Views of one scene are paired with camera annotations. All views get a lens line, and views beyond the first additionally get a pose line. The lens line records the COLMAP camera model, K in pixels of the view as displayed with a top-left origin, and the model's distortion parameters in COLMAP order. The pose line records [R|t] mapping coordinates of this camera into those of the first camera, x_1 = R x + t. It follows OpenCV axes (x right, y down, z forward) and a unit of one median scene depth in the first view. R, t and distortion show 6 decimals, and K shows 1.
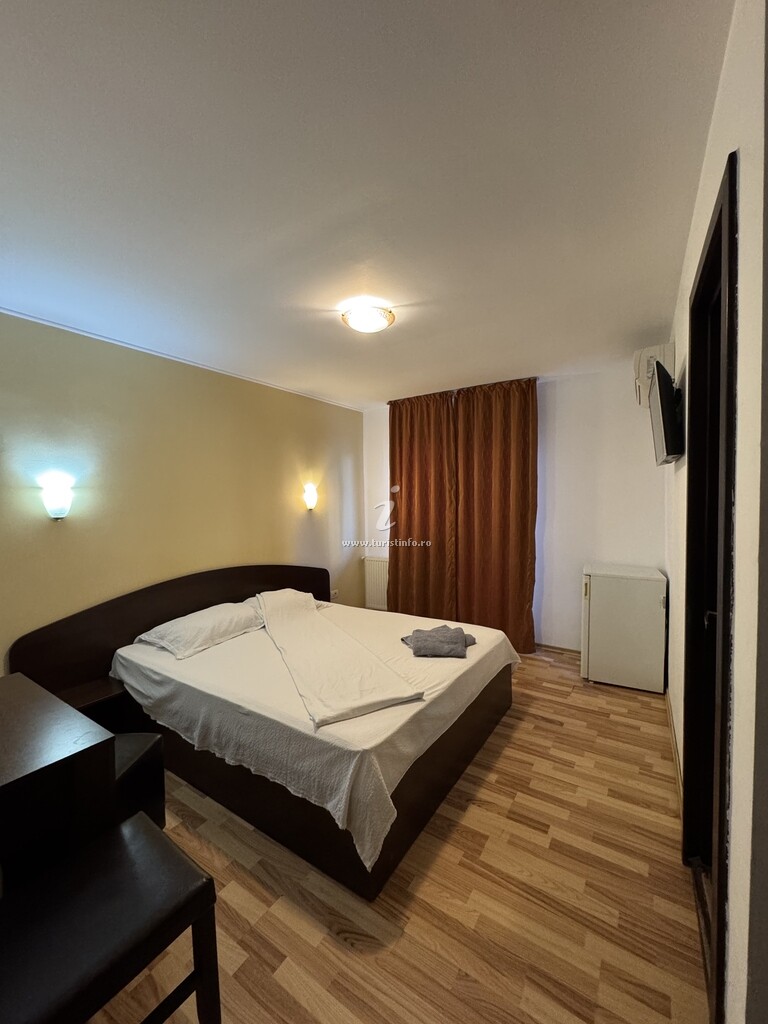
lens RADIAL K [[404.6, 0, 388.1], [0, 404.6, 511.5], [0, 0, 1]] dist [0.002497, 0.000123]
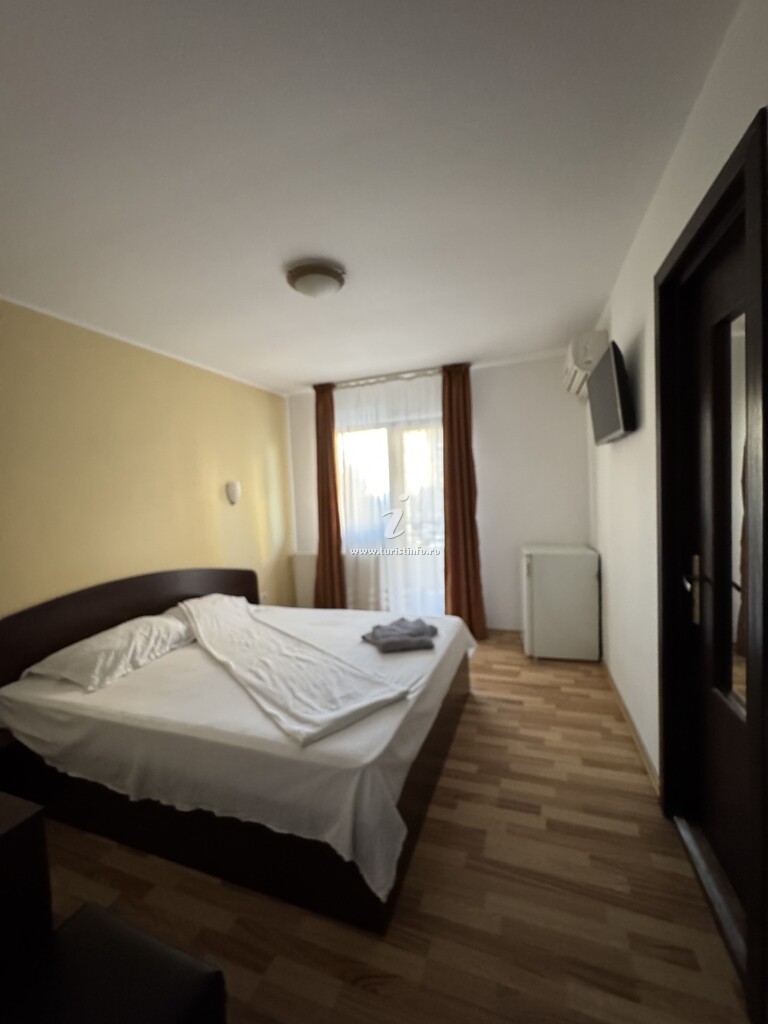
lens RADIAL K [[408.9, 0, 384.0], [0, 408.9, 512.0], [0, 0, 1]] dist [-0.002752, -0.000188]
pose [[0.973404, -0.039623, 0.225645, -0.141656], [0.038098, 0.999212, 0.011112, 0.028489], [-0.225907, -0.002220, 0.974146, 0.101361]]
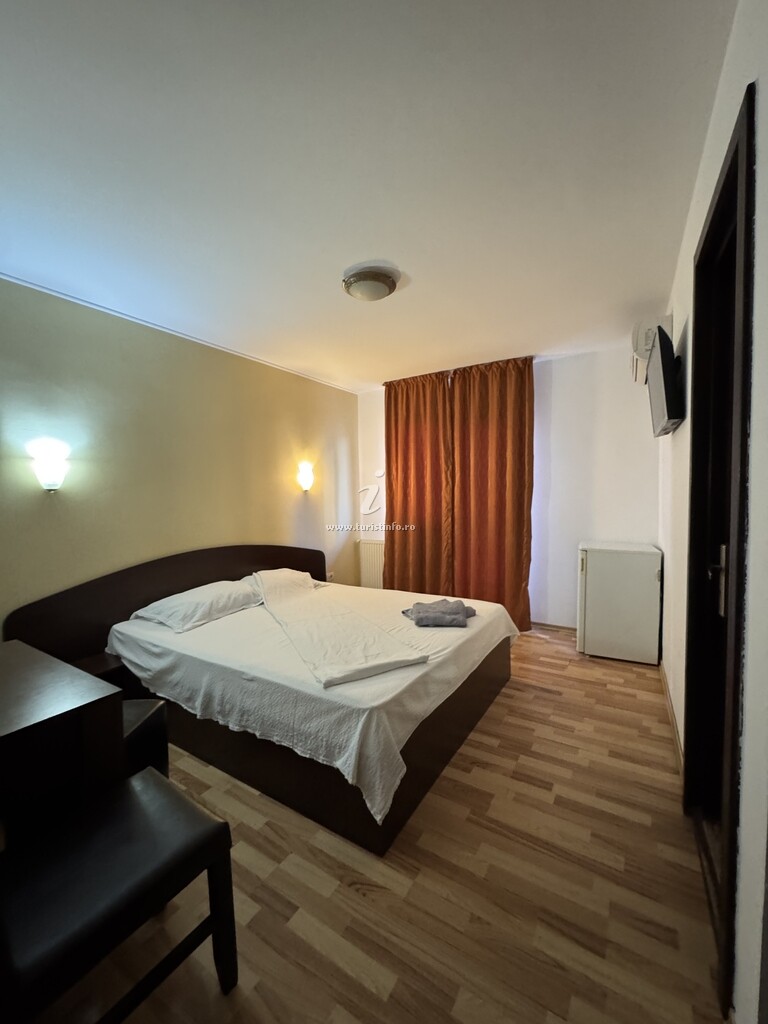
lens RADIAL K [[404.6, 0, 388.1], [0, 404.6, 511.5], [0, 0, 1]] dist [0.002497, 0.000123]
pose [[0.999648, -0.003396, 0.026305, -0.033222], [0.003098, 0.999931, 0.011374, 0.068139], [-0.026341, -0.011288, 0.999589, 0.003796]]
